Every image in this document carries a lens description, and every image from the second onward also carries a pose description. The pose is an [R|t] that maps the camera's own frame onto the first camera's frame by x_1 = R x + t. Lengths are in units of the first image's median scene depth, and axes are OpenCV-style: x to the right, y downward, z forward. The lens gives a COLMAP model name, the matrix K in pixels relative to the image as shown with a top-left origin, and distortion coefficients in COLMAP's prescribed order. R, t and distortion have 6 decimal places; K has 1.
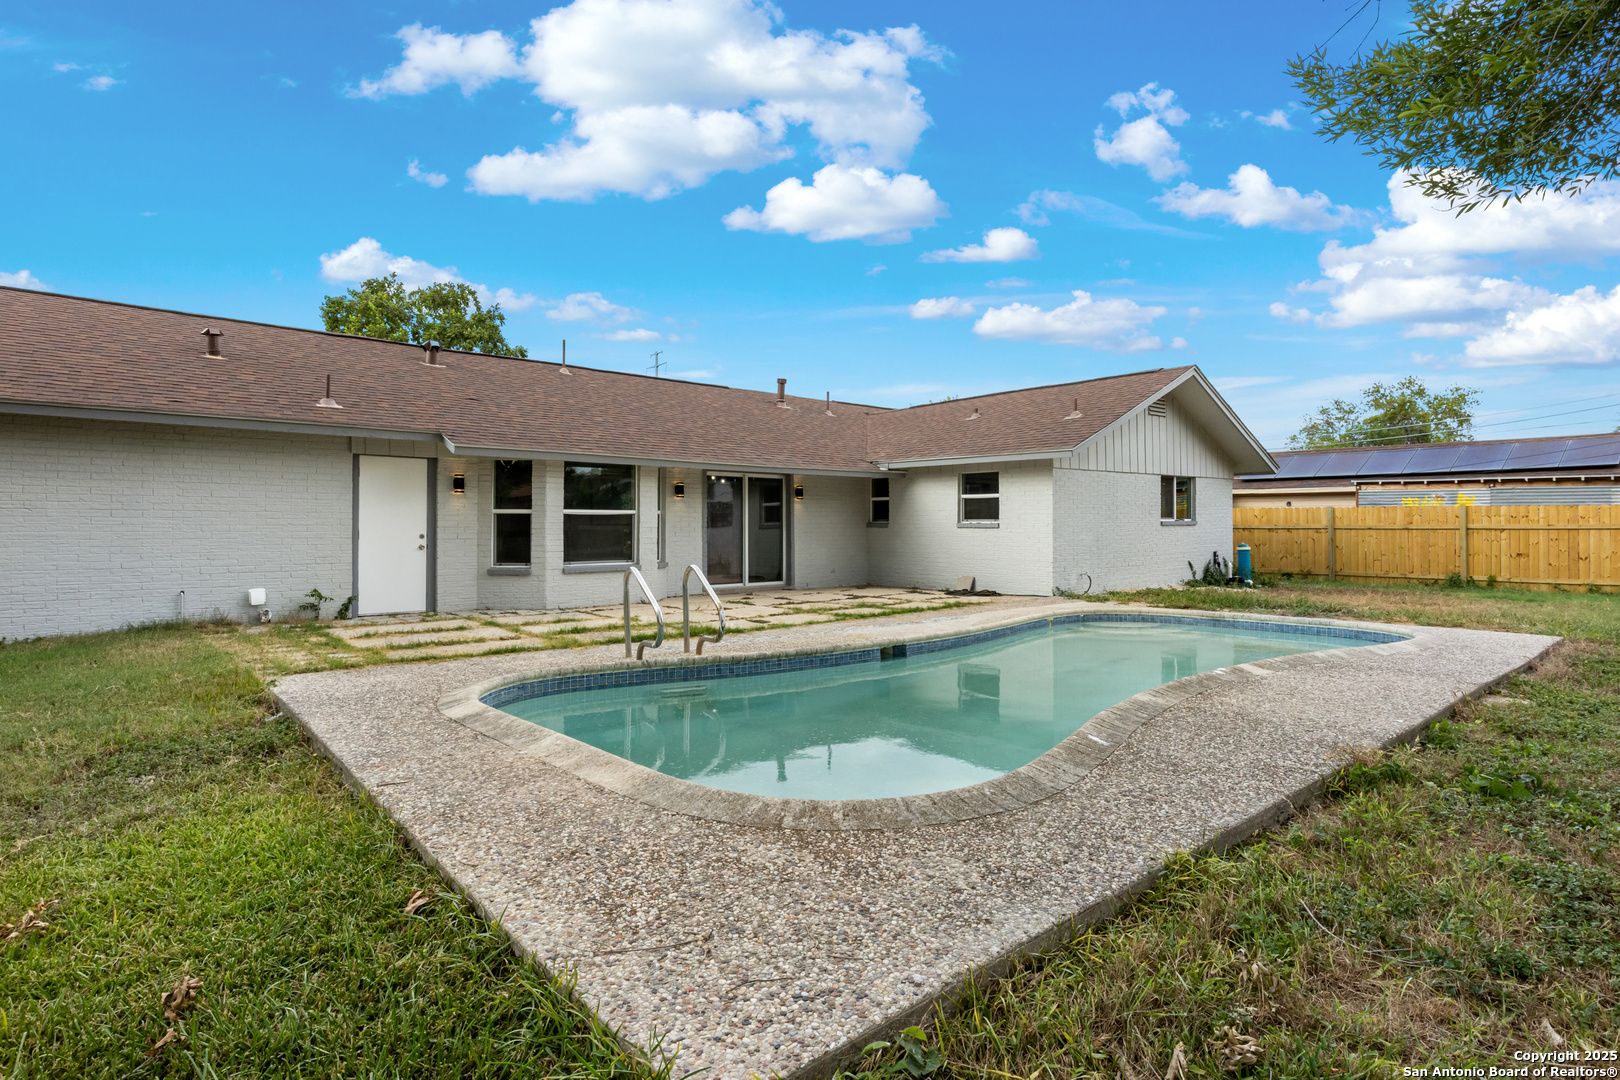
lens RADIAL K [[815.0, 0, 829.9], [0, 815.0, 539.4], [0, 0, 1]] dist [-0.004265, -0.000969]
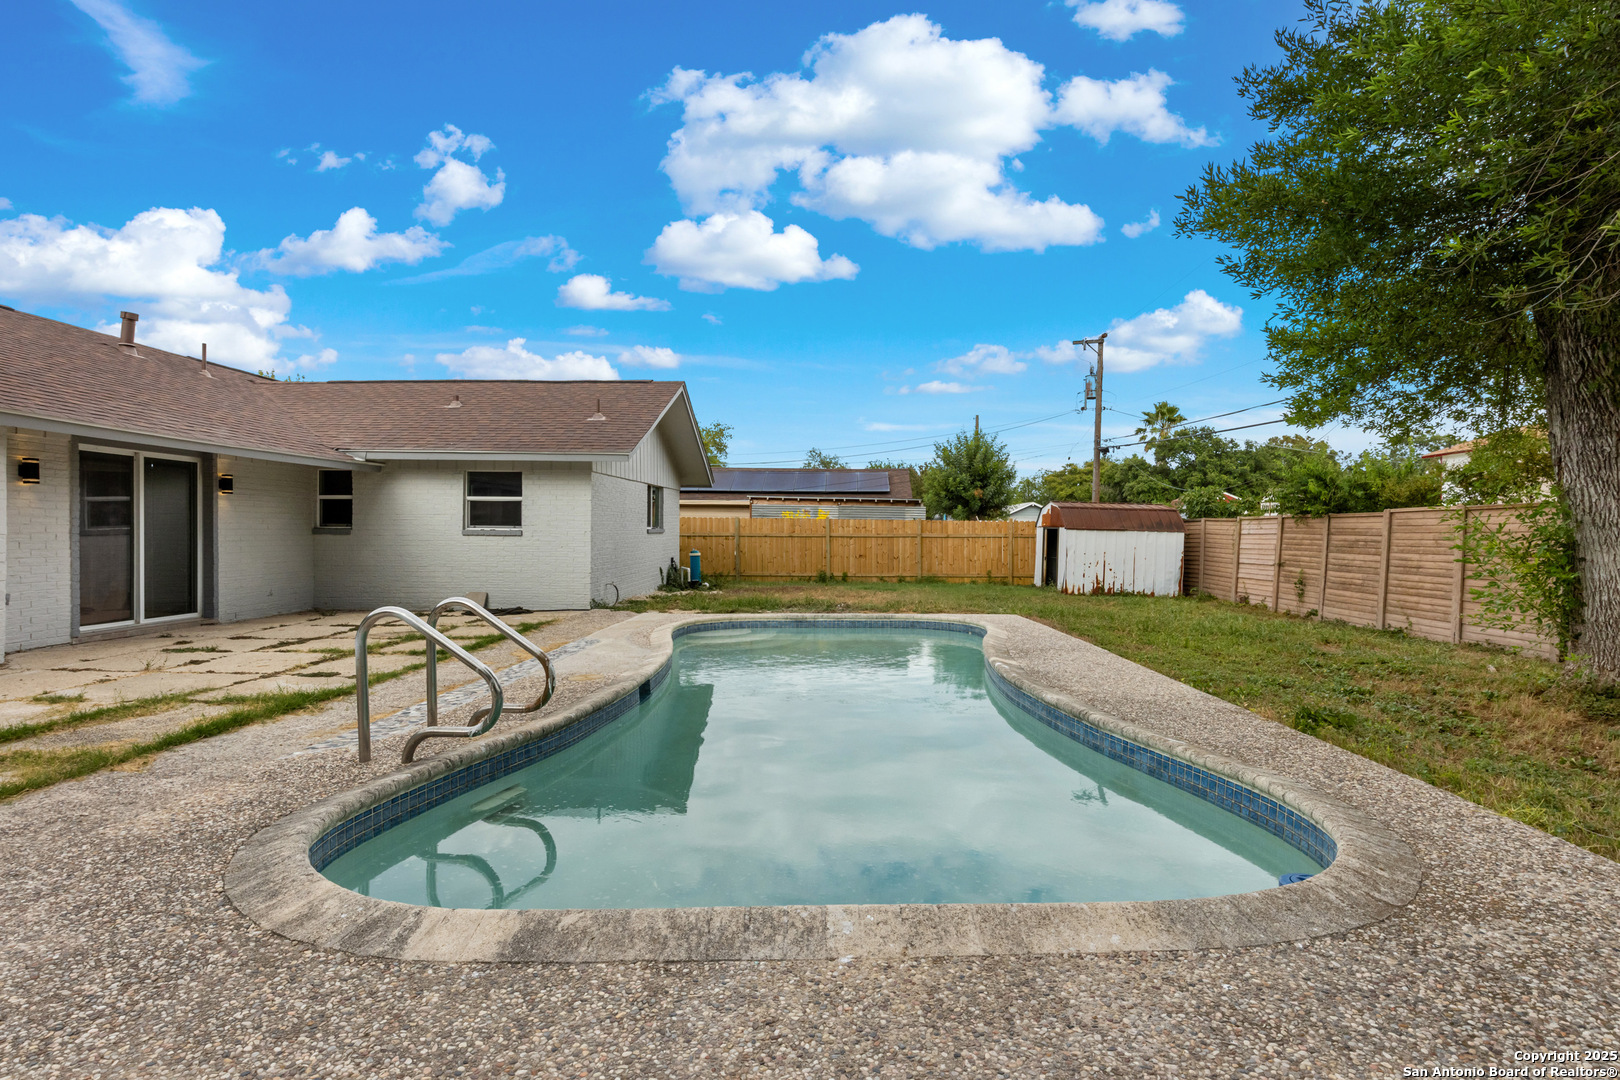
lens RADIAL K [[806.2, 0, 814.2], [0, 806.2, 541.1], [0, 0, 1]] dist [-0.015065, 0.000020]
pose [[0.682004, -0.003595, 0.731340, -0.208352], [0.006928, 0.999975, -0.001545, -0.004606], [-0.731316, 0.006120, 0.682012, 0.172101]]
